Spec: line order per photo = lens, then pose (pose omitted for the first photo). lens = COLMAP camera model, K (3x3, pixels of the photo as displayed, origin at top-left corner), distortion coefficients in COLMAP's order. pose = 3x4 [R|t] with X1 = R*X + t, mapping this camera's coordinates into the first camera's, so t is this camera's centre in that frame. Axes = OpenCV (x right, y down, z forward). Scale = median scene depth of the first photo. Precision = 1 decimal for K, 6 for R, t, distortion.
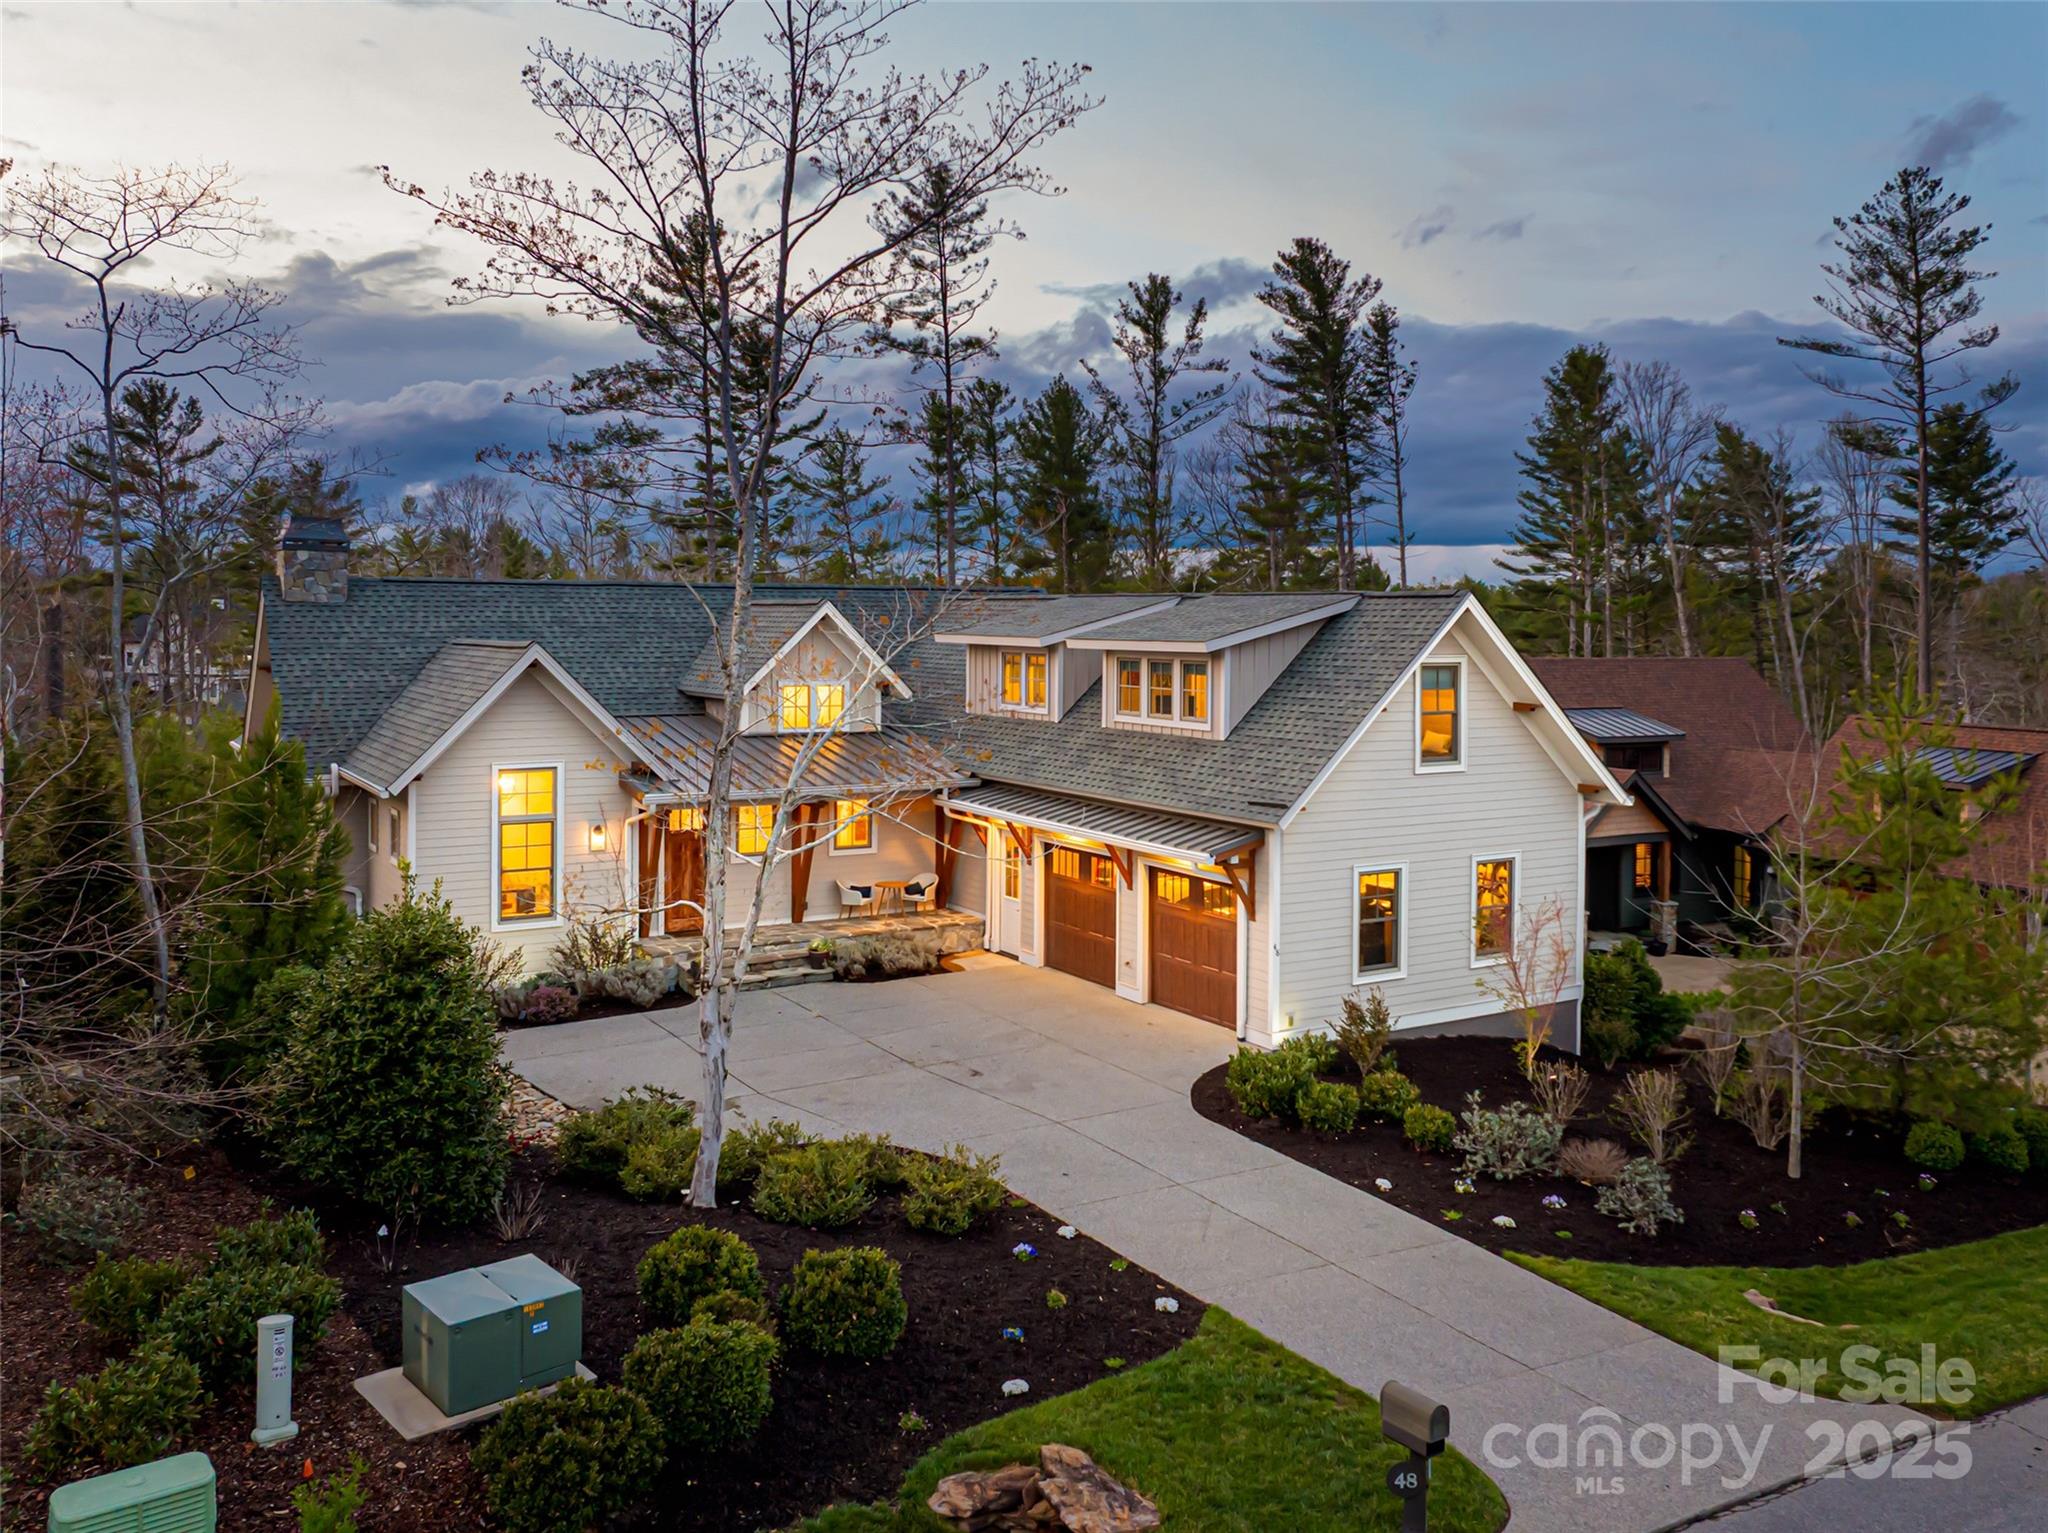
lens RADIAL K [[1648.7, 0, 1024.7], [0, 1648.7, 659.9], [0, 0, 1]] dist [-0.024129, -0.010270]
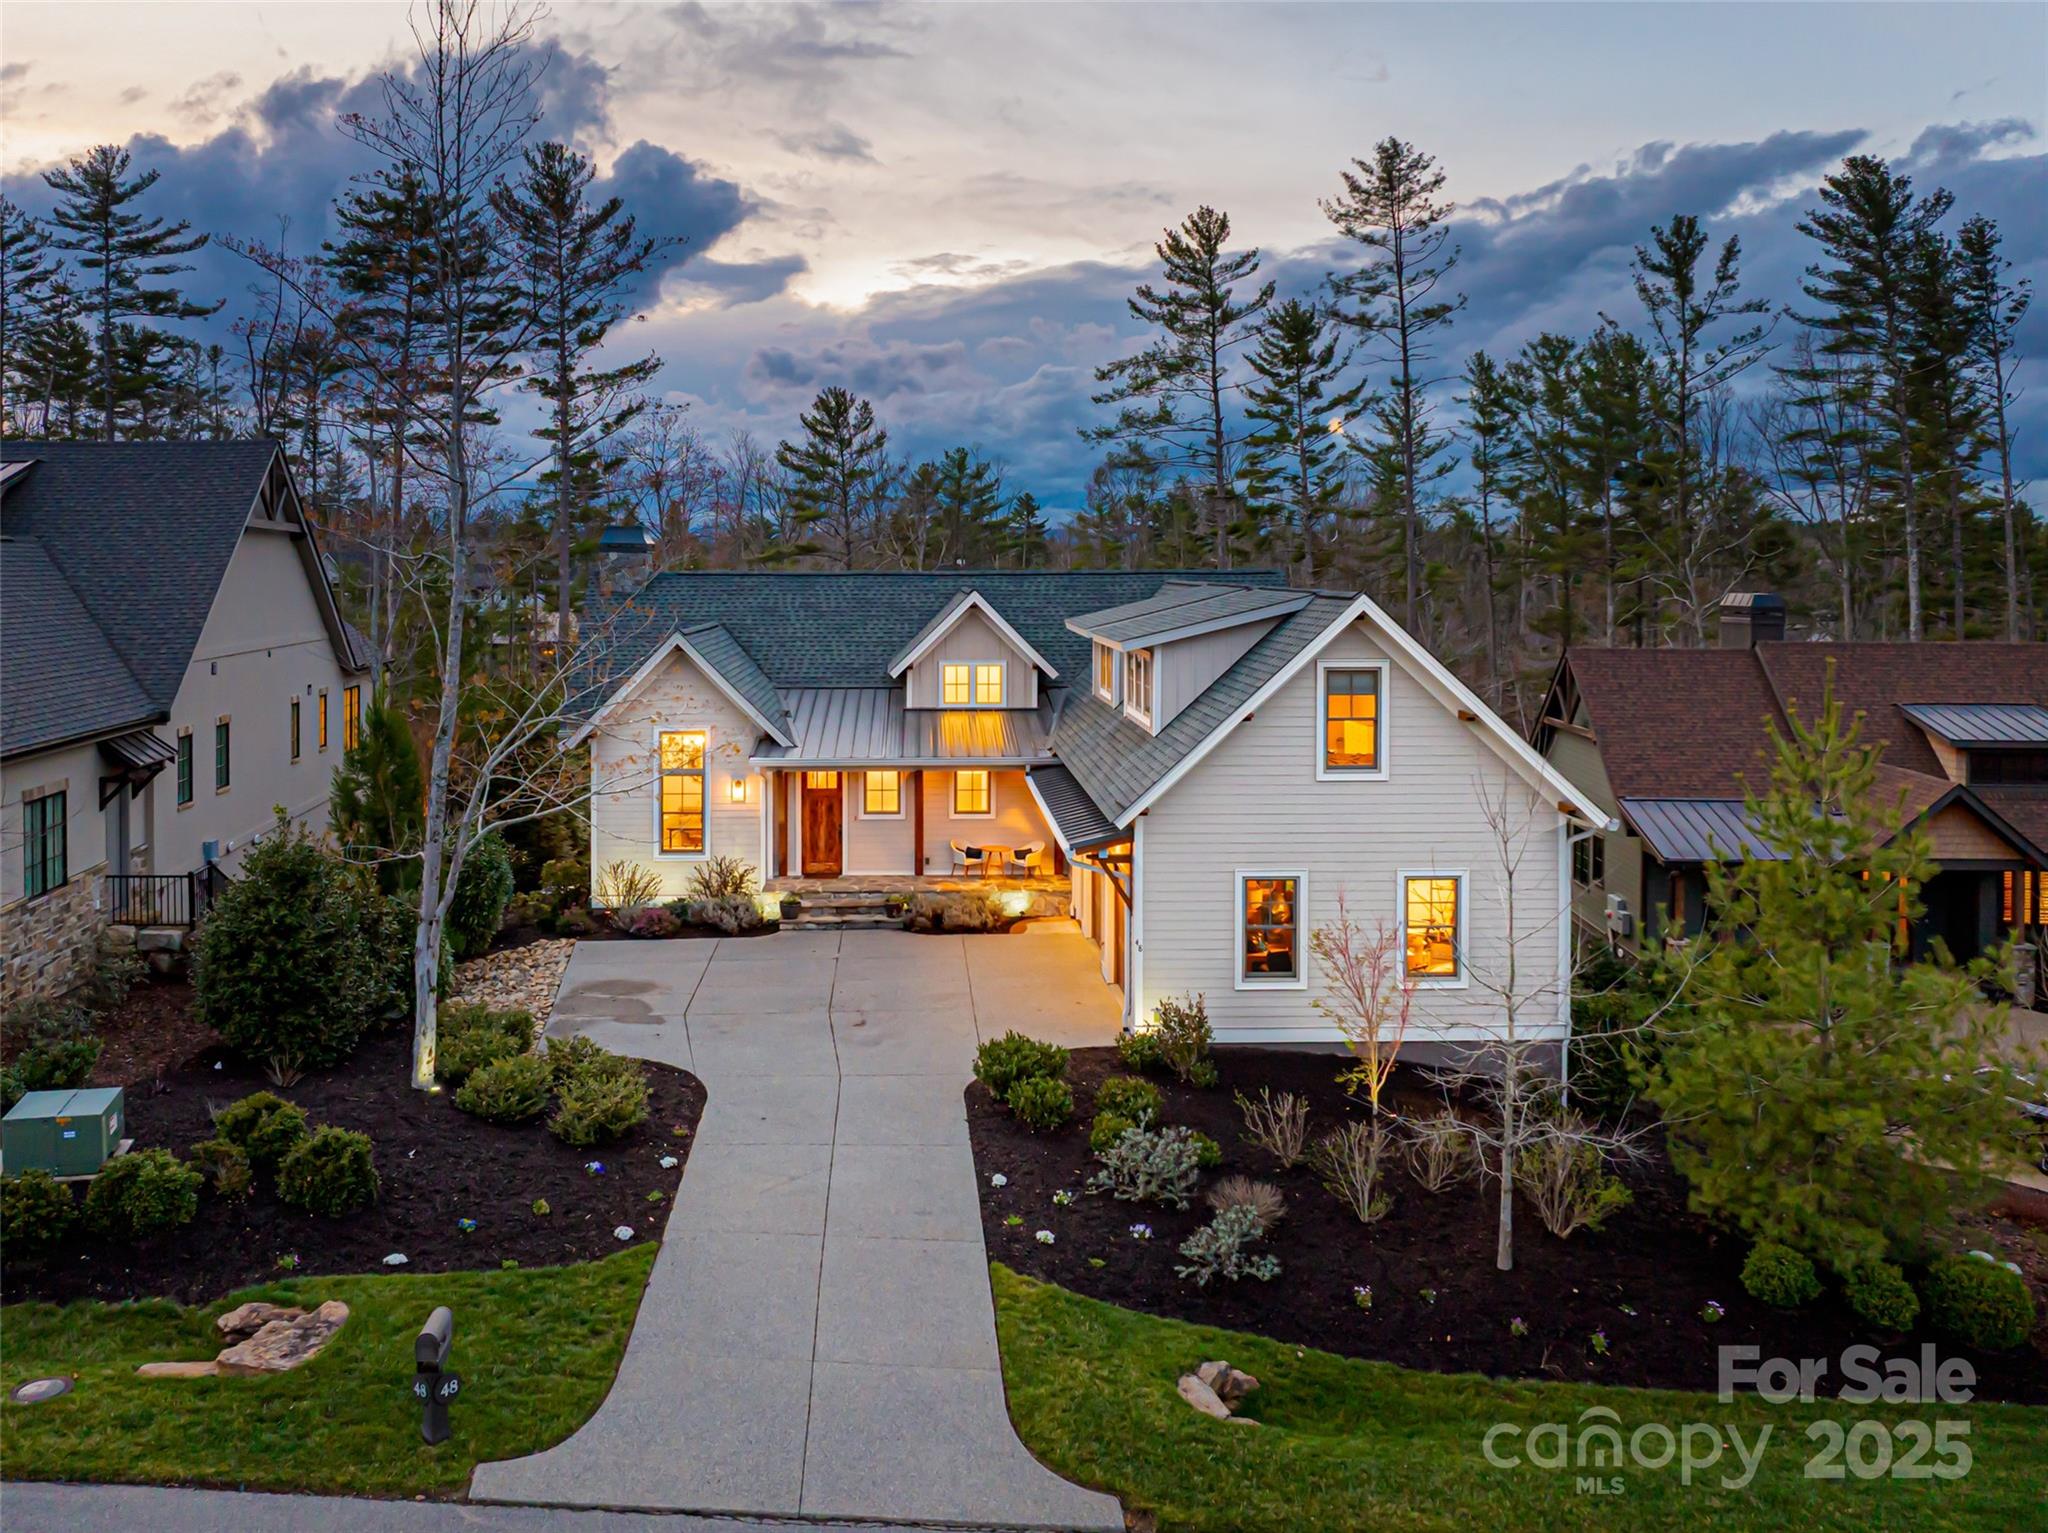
lens RADIAL K [[1553.7, 0, 940.6], [0, 1553.7, 581.4], [0, 0, 1]] dist [-0.028275, -0.005493]
pose [[0.862262, -0.002285, -0.506457, 0.192391], [-0.005161, 0.999898, -0.013297, -0.013646], [0.506436, 0.014079, 0.862163, 0.035548]]
